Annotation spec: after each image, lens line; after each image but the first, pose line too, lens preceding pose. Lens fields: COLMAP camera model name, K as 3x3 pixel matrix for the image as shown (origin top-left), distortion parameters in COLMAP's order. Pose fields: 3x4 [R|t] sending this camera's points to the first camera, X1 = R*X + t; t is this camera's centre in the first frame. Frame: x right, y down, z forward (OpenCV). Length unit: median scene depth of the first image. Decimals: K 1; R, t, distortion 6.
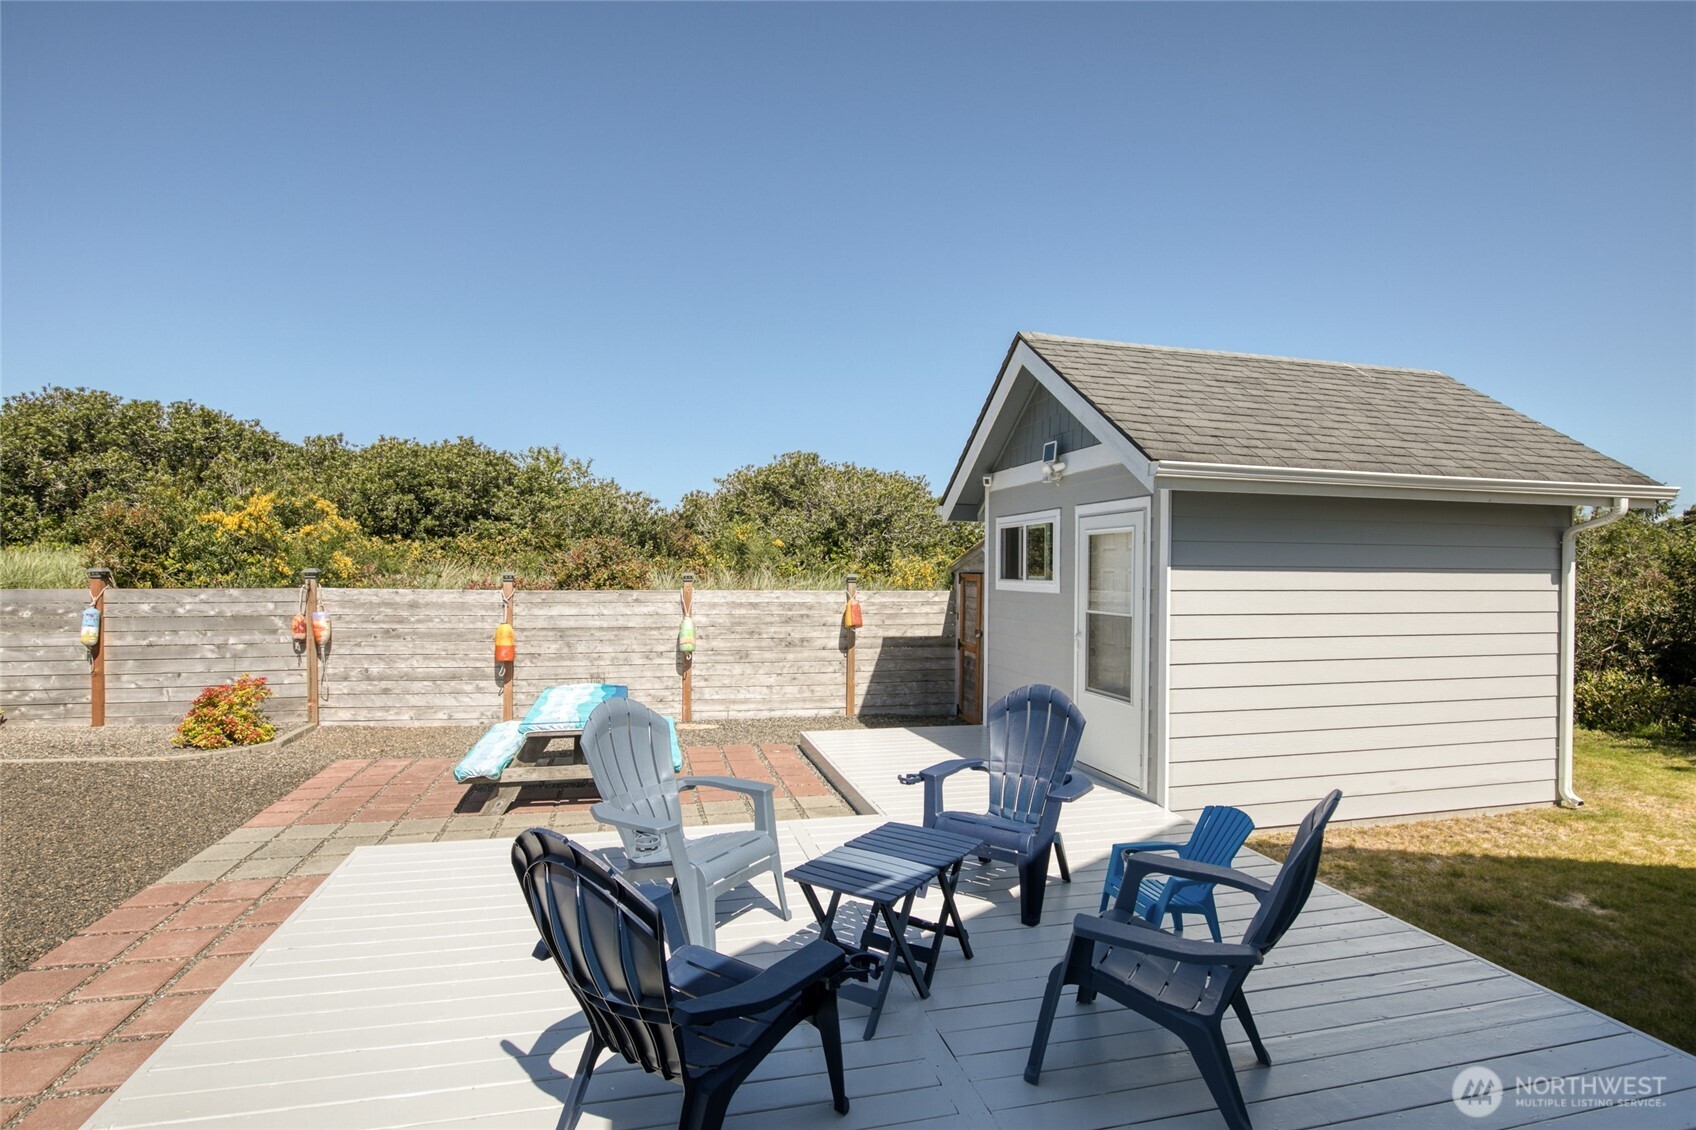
lens RADIAL K [[784.6, 0, 852.8], [0, 784.6, 571.4], [0, 0, 1]] dist [-0.032547, 0.005671]
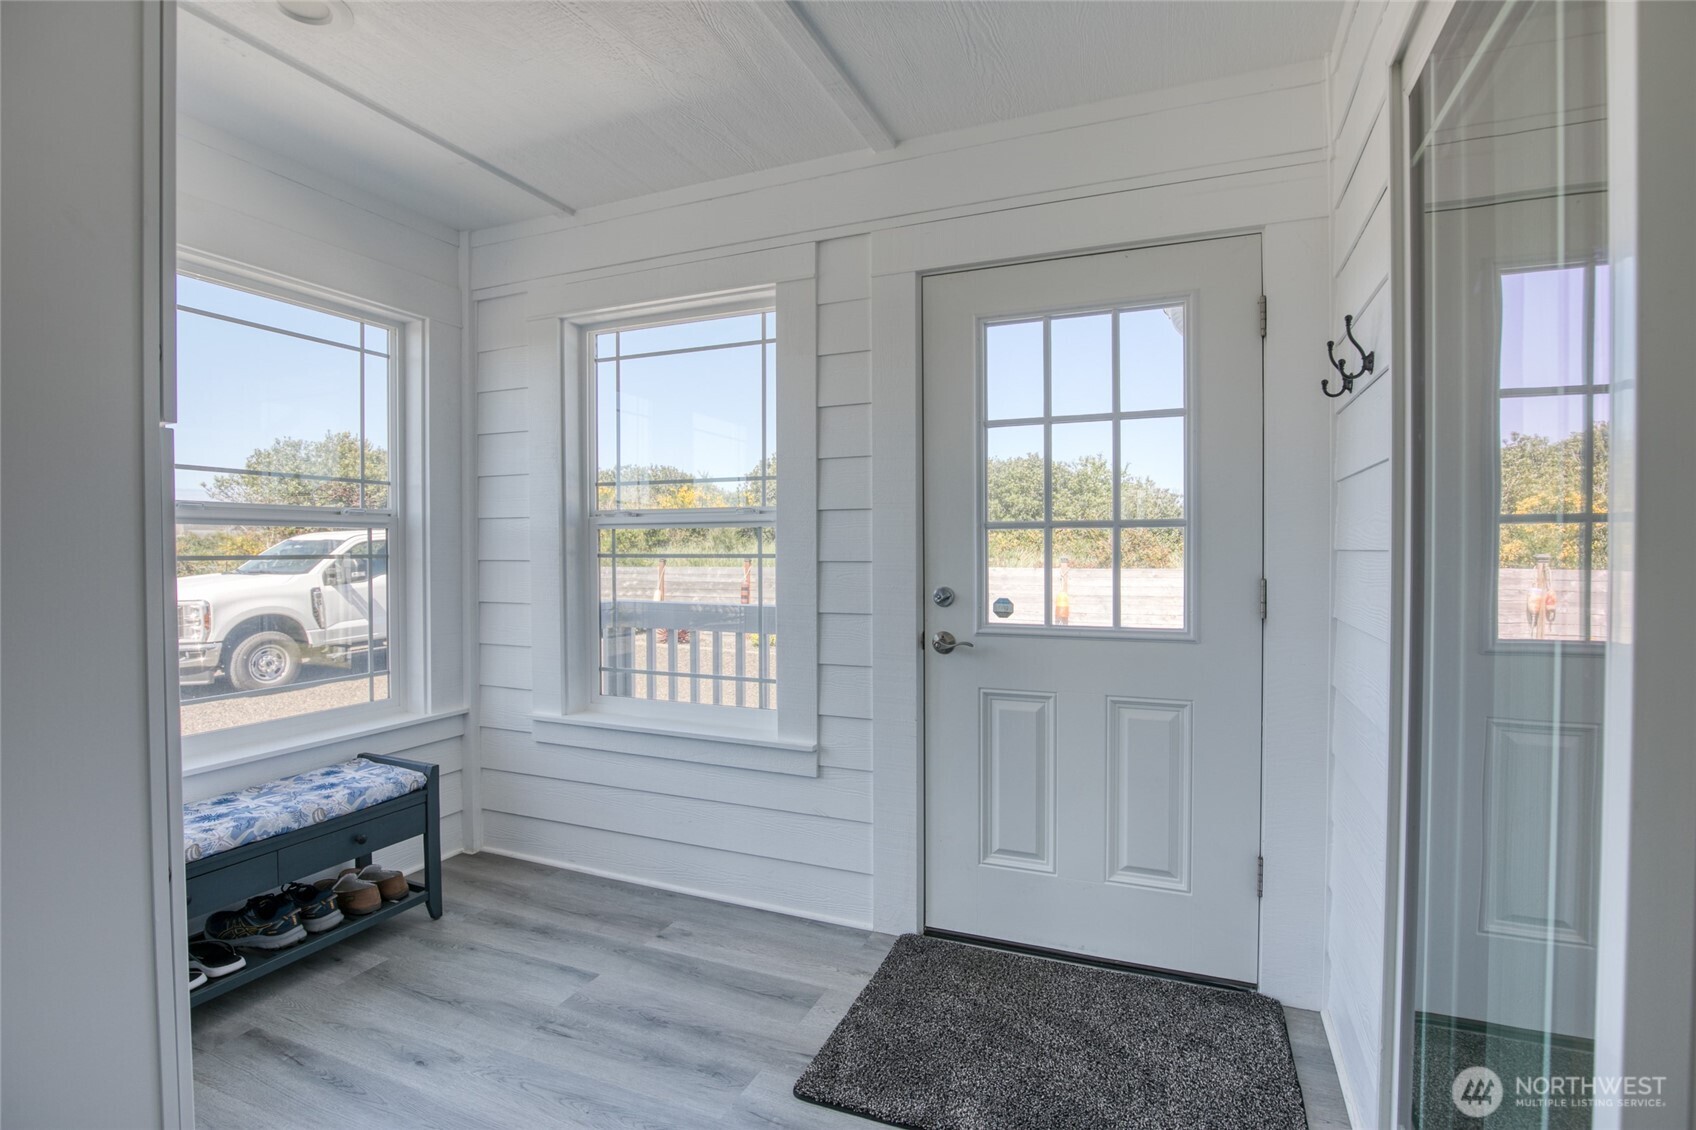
lens RADIAL K [[784.6, 0, 853.0], [0, 784.6, 567.8], [0, 0, 1]] dist [-0.032547, 0.005671]
pose [[0.777893, 0.002251, -0.628393, 0.106014], [0.007928, 0.999879, 0.013396, 0.000362], [0.628347, -0.015403, 0.777781, -0.240465]]
